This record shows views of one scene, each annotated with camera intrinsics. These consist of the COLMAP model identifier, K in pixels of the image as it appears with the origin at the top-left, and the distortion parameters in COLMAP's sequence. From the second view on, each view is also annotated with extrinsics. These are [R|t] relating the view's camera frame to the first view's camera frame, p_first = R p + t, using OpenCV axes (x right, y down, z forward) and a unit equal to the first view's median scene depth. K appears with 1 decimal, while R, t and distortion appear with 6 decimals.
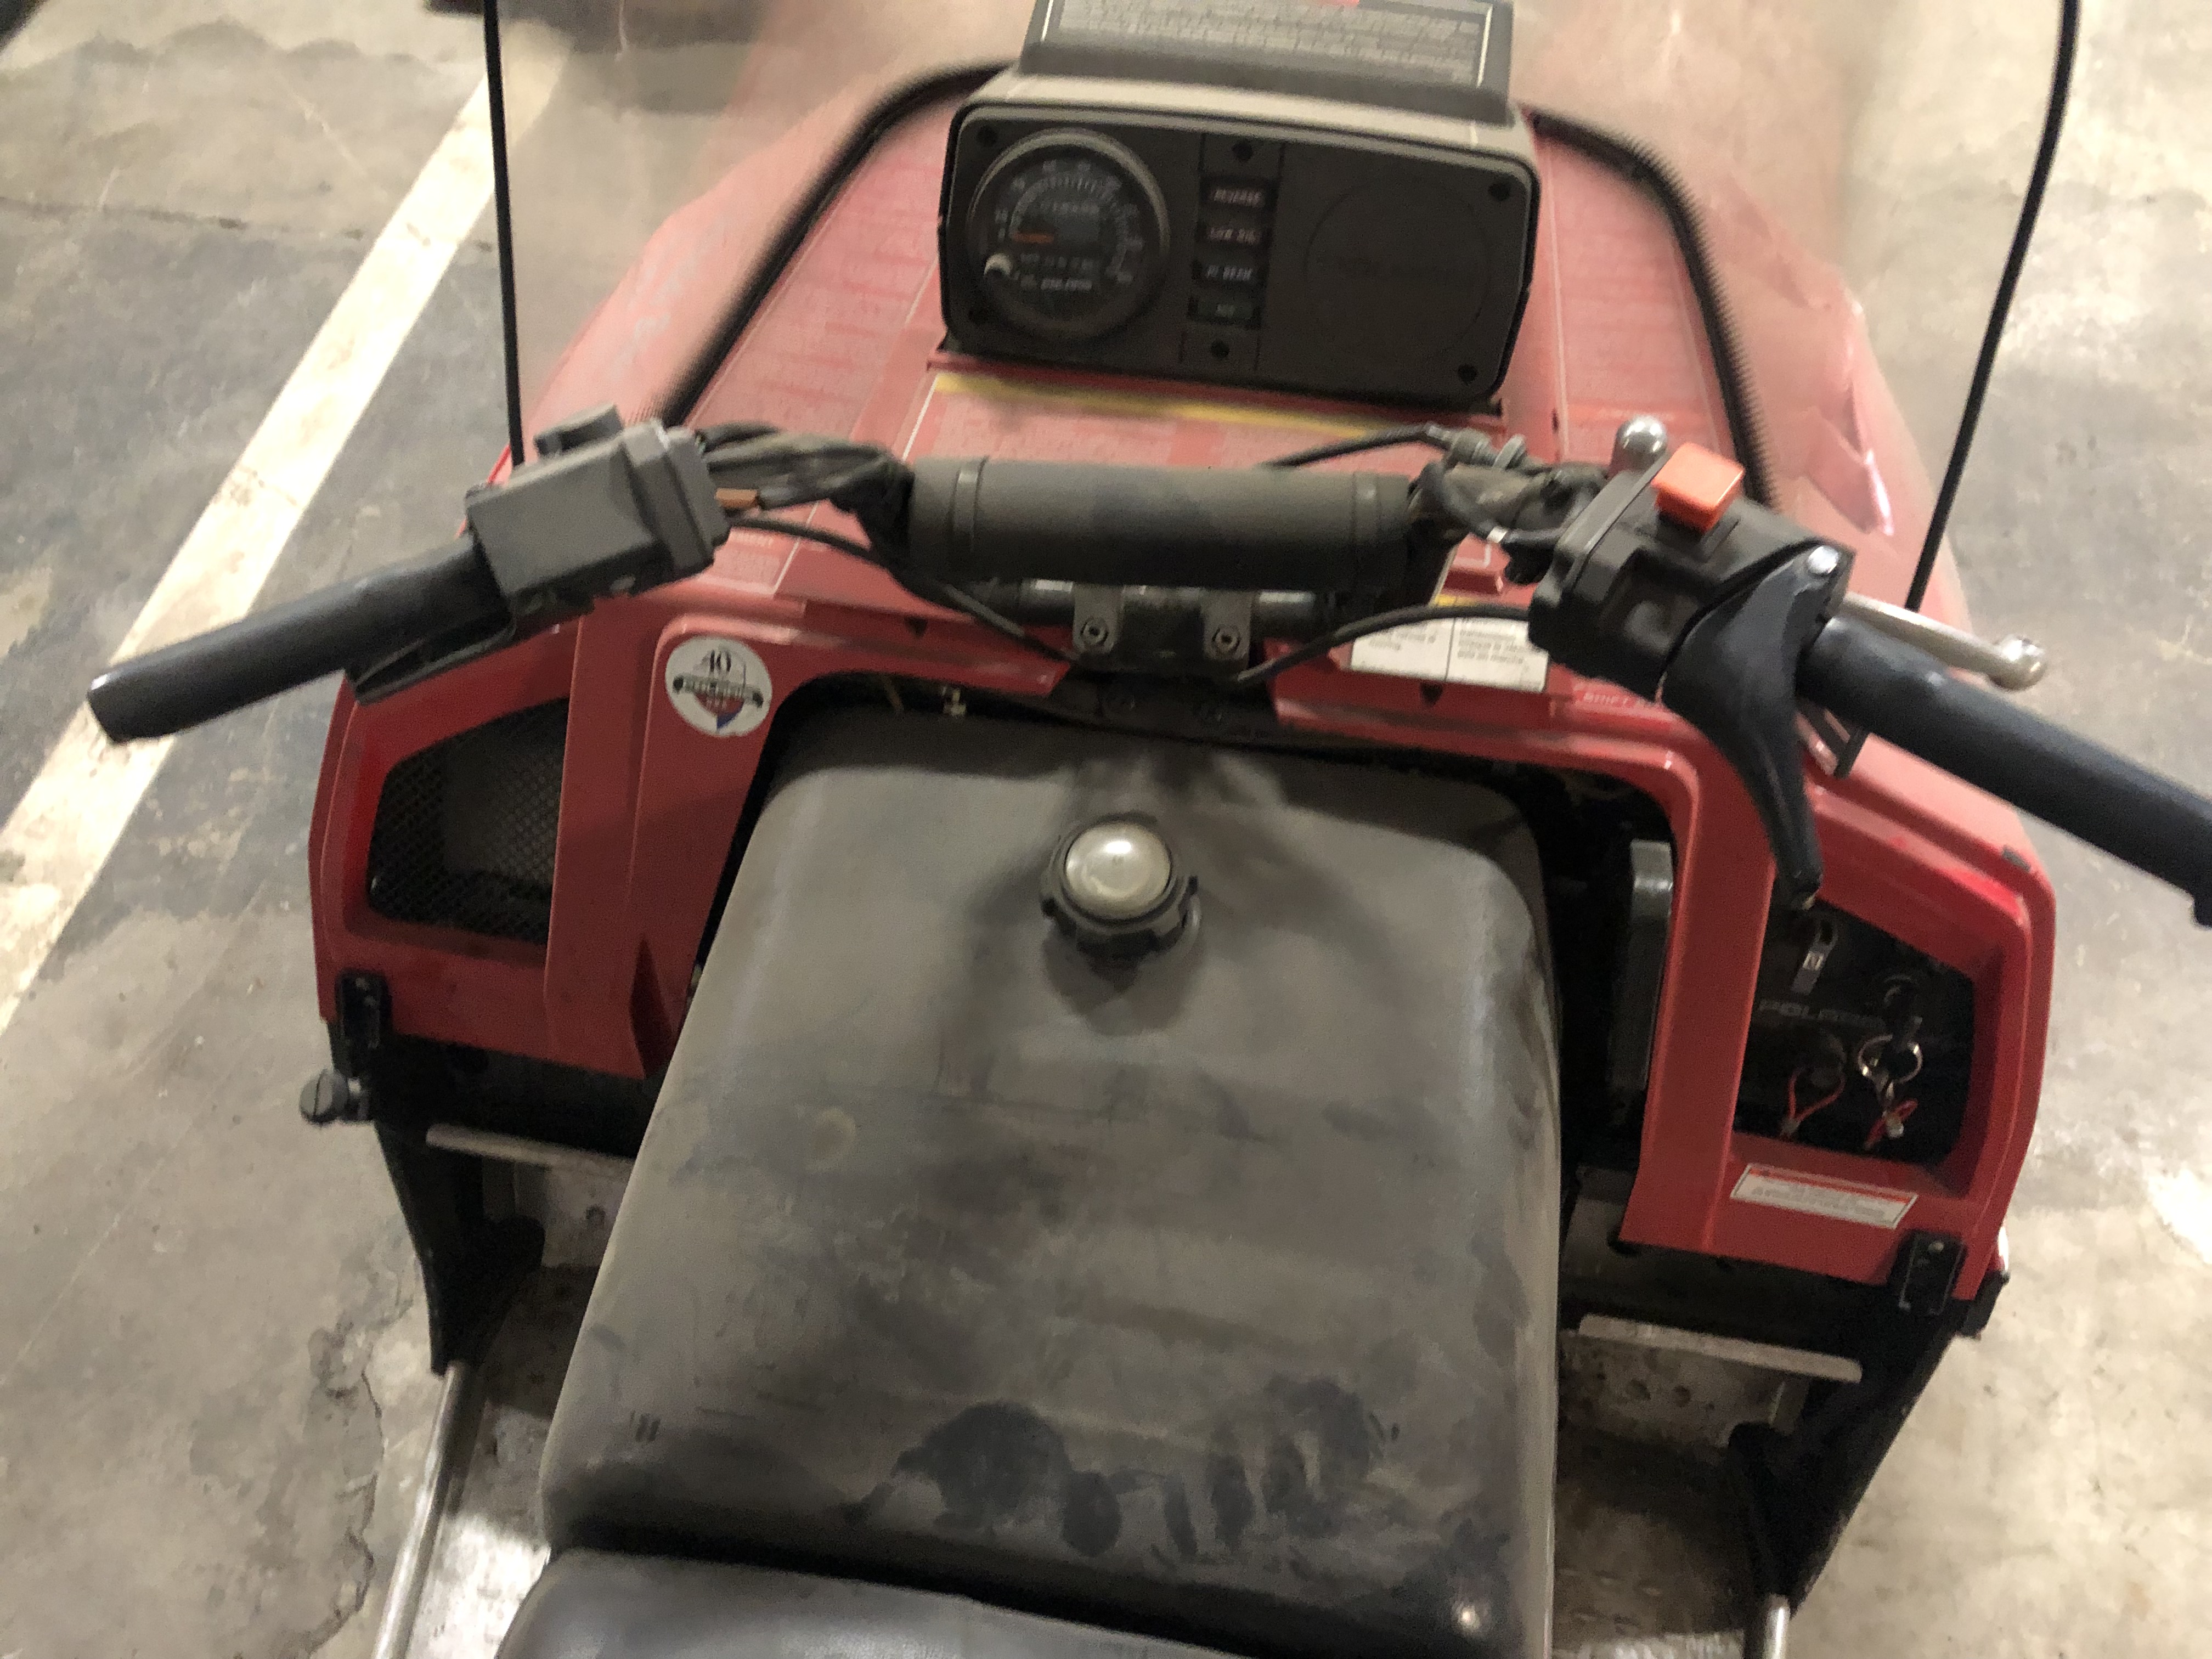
lens RADIAL K [[1863.4, 0, 1097.1], [0, 1863.4, 827.1], [0, 0, 1]] dist [0.028260, 0.003055]
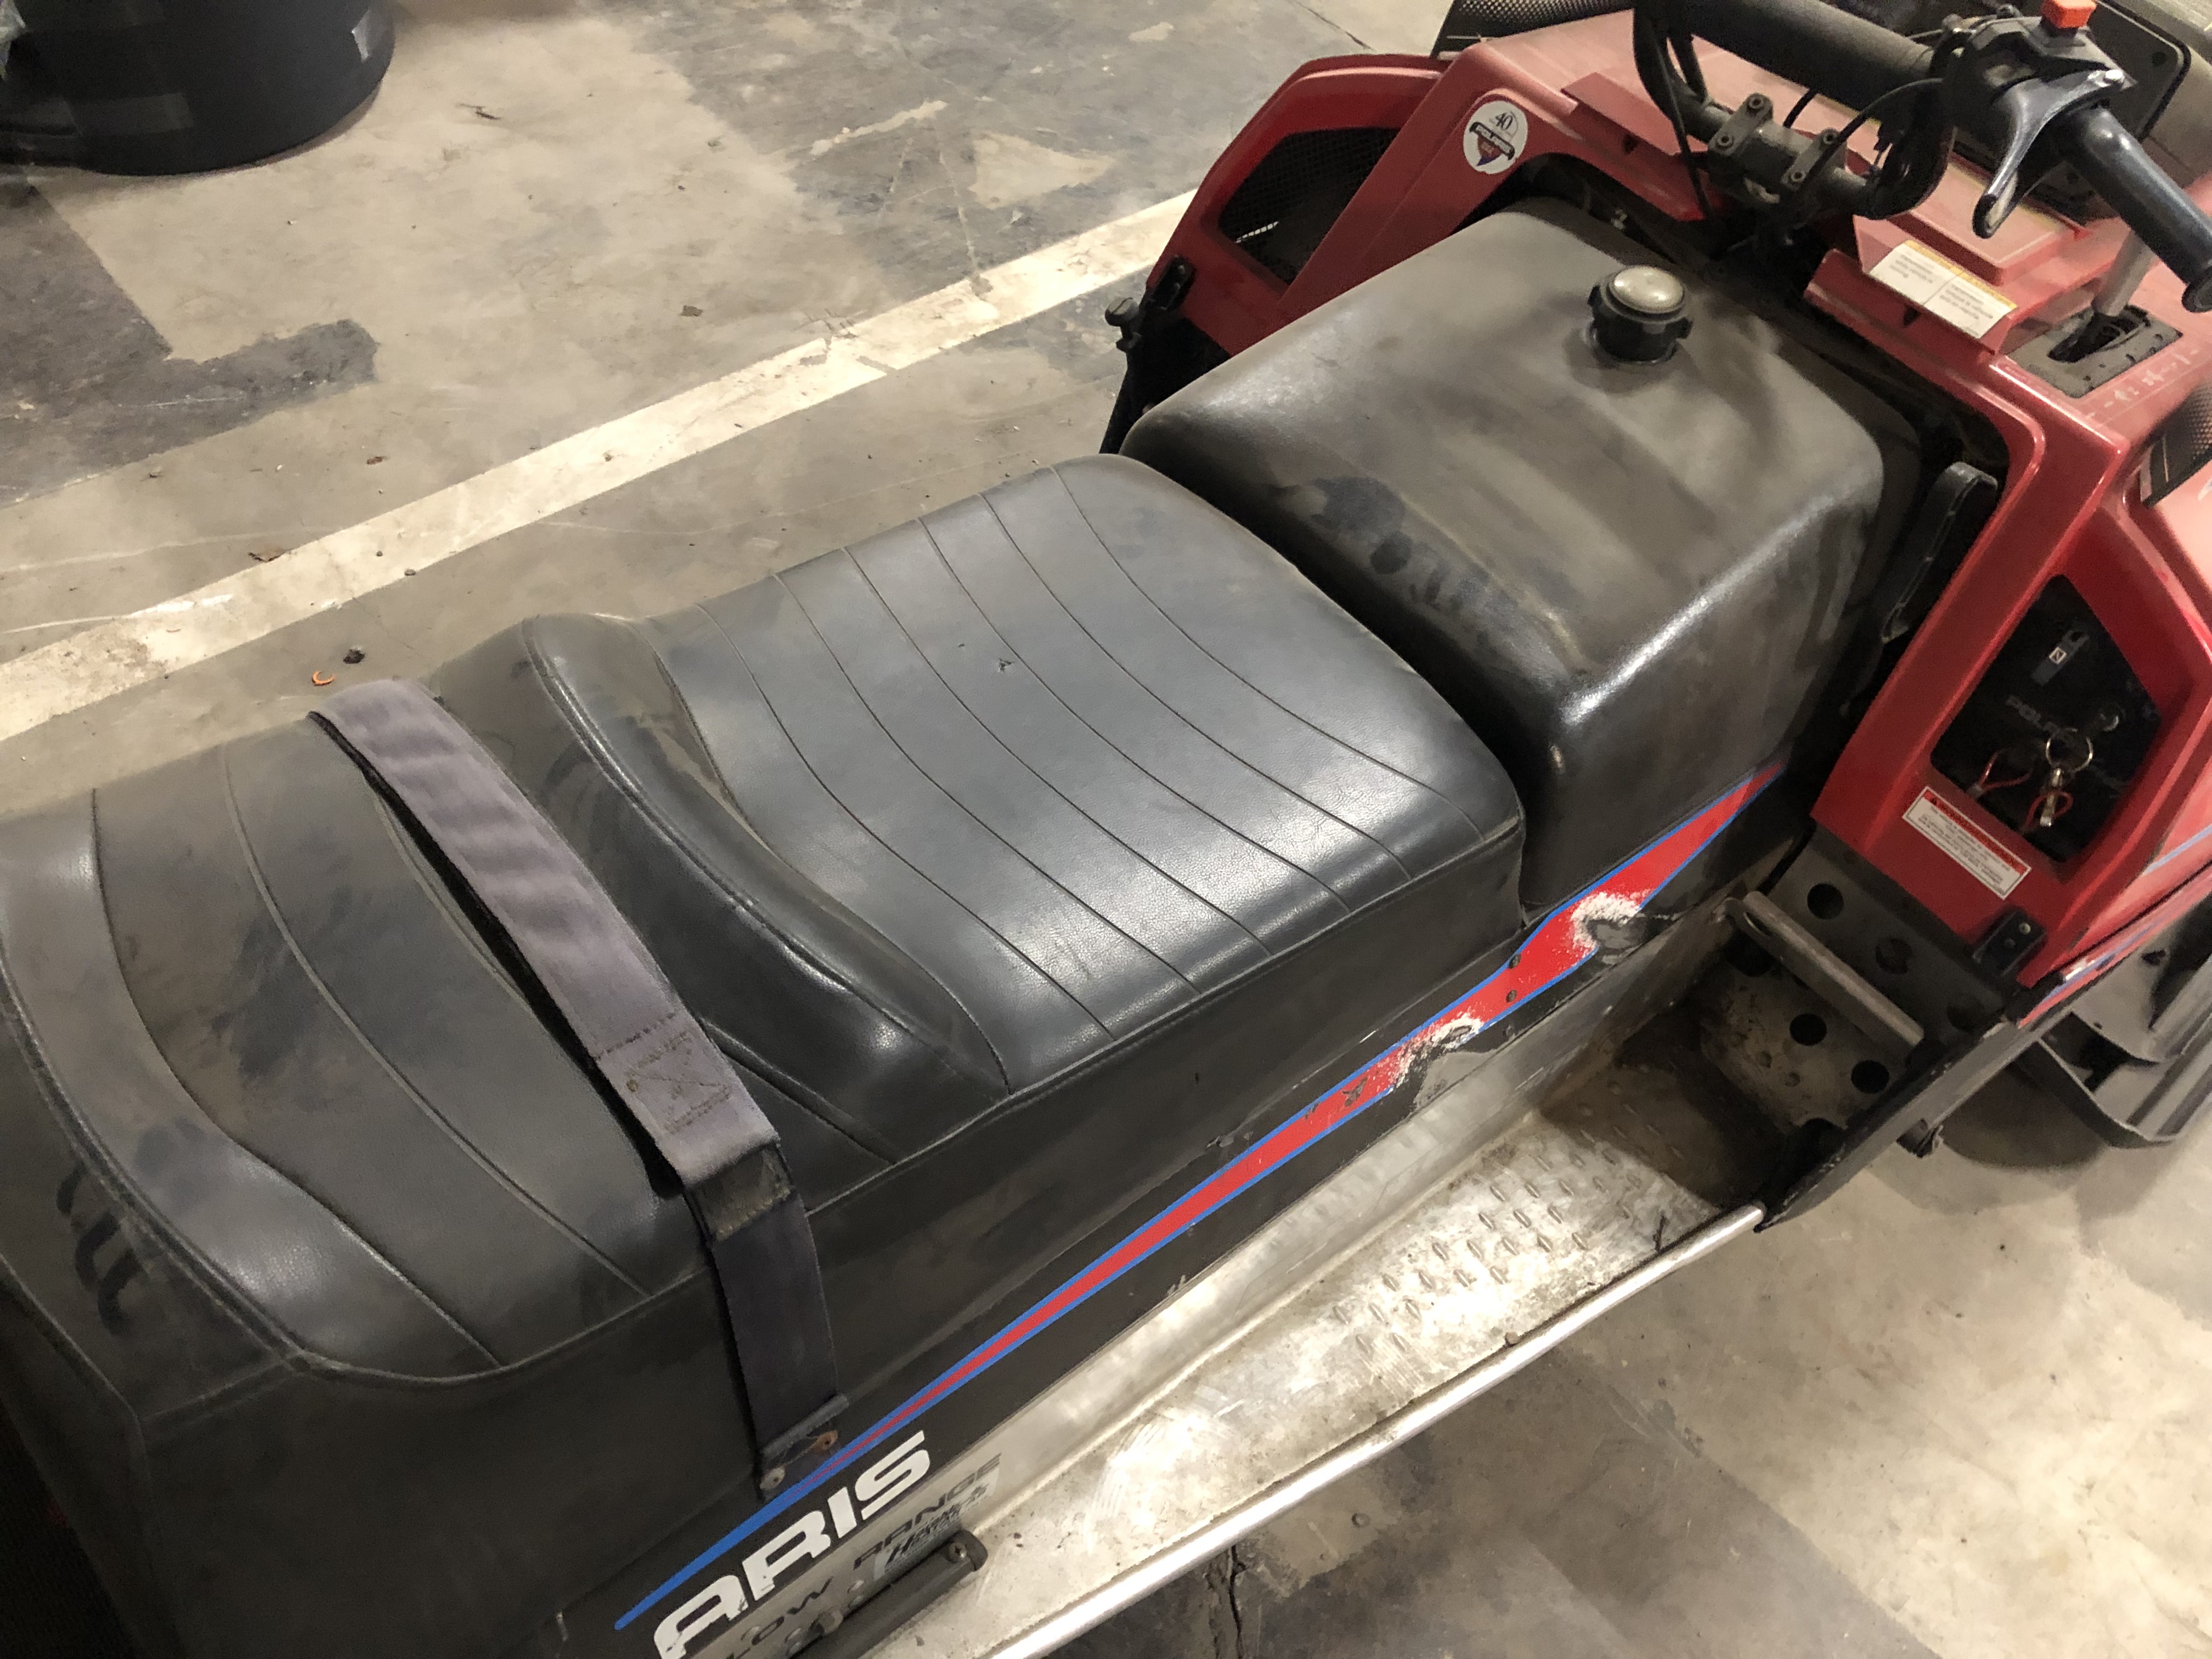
lens RADIAL K [[1863.4, 0, 1097.1], [0, 1863.4, 827.1], [0, 0, 1]] dist [0.028260, 0.003055]
pose [[0.758241, 0.551491, -0.347747, 0.387877], [-0.585969, 0.810300, 0.007381, 0.550204], [0.285850, 0.198172, 0.937559, -0.415855]]
